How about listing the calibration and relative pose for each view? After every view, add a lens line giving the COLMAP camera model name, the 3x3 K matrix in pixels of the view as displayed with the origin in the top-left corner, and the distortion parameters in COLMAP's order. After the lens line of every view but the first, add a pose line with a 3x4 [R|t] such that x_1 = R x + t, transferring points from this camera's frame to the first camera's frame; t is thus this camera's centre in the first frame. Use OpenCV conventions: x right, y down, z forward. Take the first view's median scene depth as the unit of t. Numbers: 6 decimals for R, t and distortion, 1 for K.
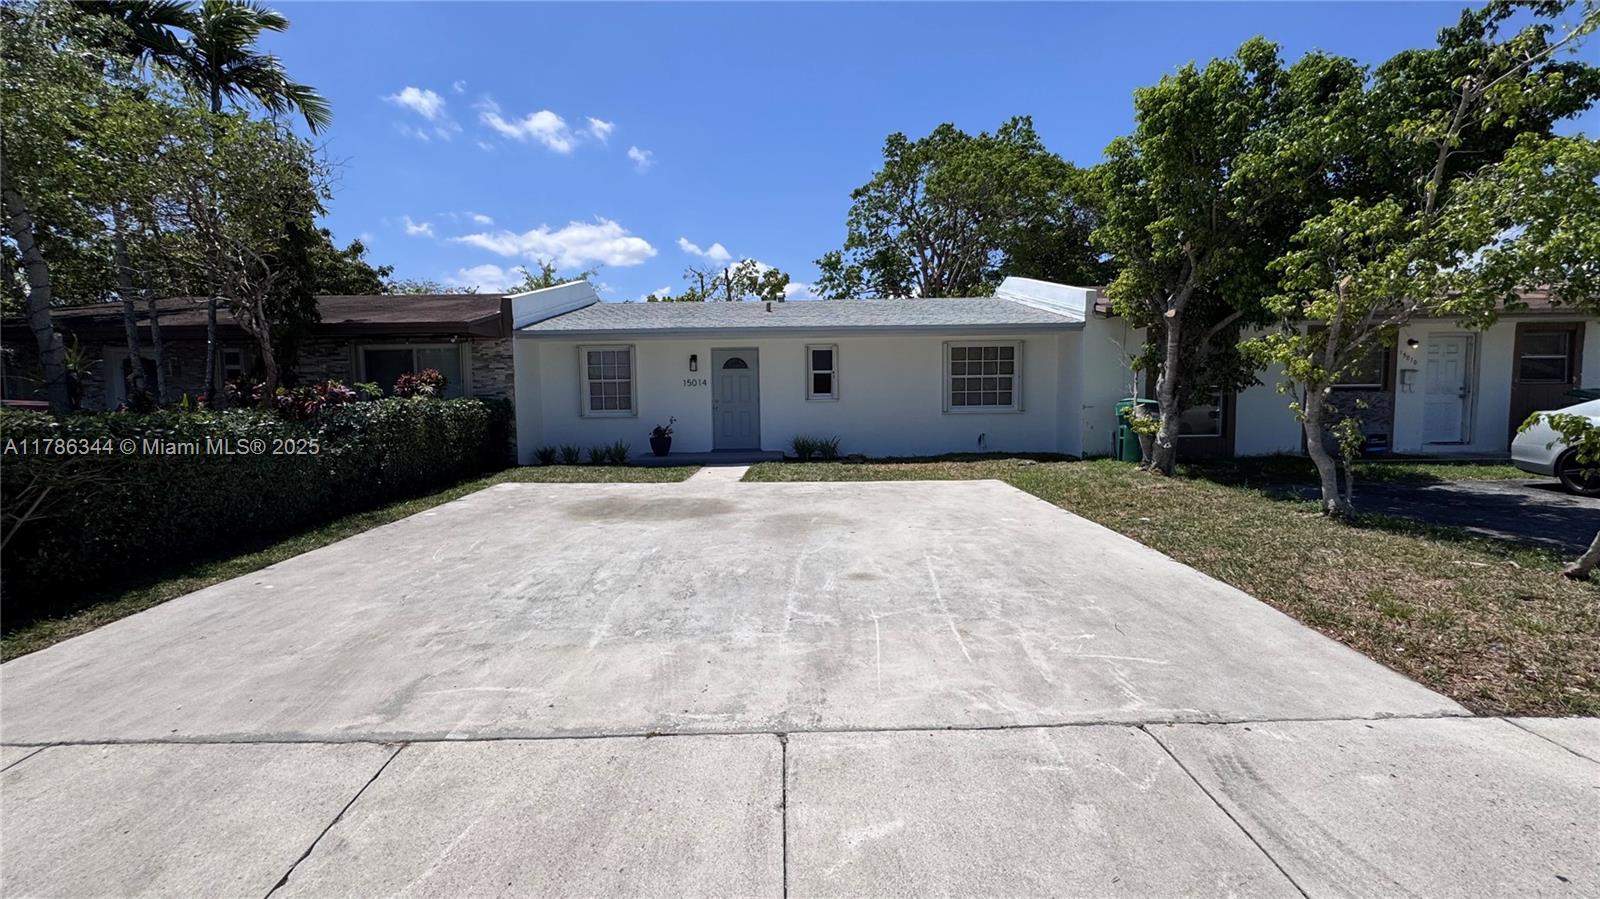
lens RADIAL K [[640.3, 0, 802.8], [0, 640.3, 454.4], [0, 0, 1]] dist [-0.003840, 0.000479]
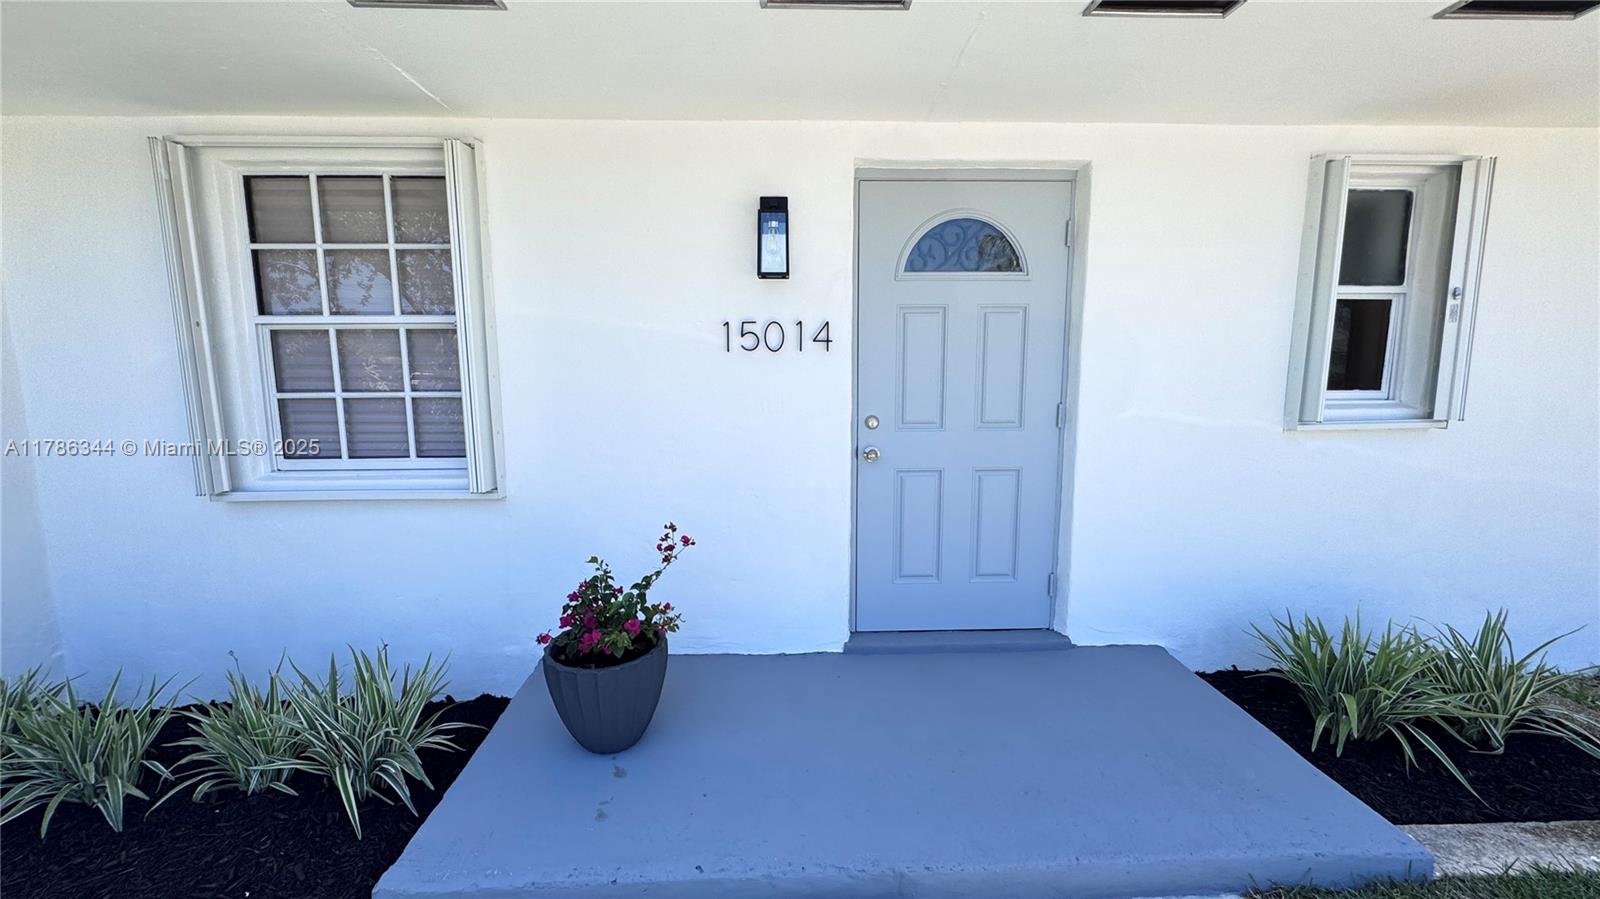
lens RADIAL K [[640.3, 0, 799.9], [0, 640.3, 449.7], [0, 0, 1]] dist [-0.003840, 0.000479]
pose [[0.999343, 0.005189, 0.035866, -0.167296], [-0.006867, 0.998880, 0.046812, -0.084350], [-0.035583, -0.047027, 0.998260, 0.787423]]
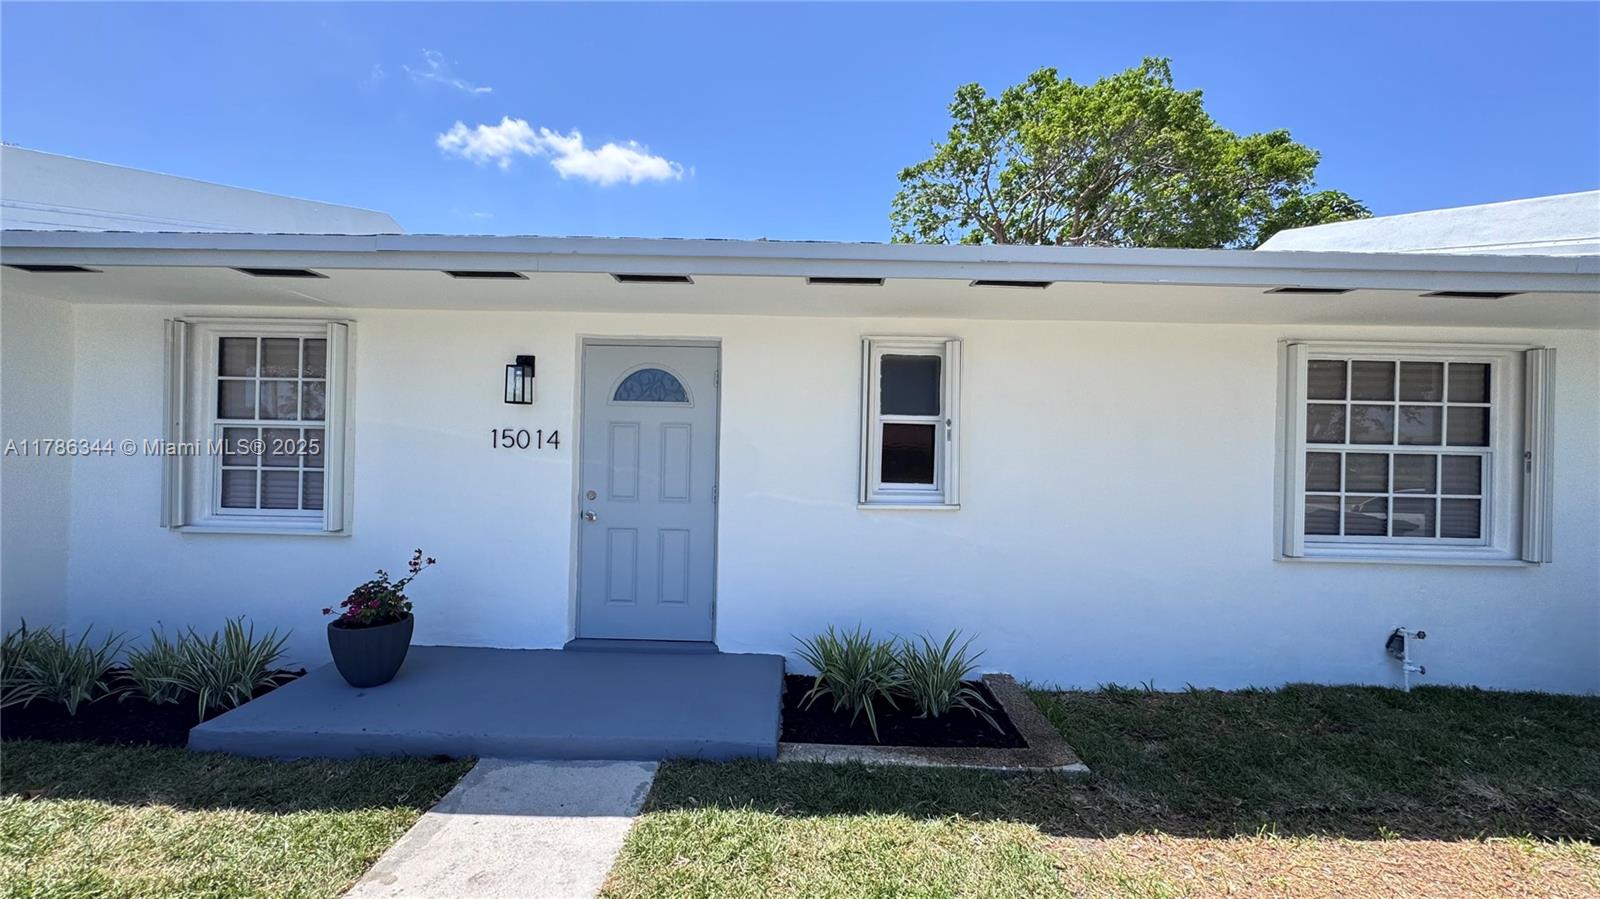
lens RADIAL K [[640.3, 0, 803.8], [0, 640.3, 450.2], [0, 0, 1]] dist [-0.003840, 0.000479]
pose [[0.999310, 0.035284, -0.011598, -0.019657], [-0.036186, 0.995286, -0.089983, -0.080983], [0.008369, 0.090340, 0.995876, 0.668753]]
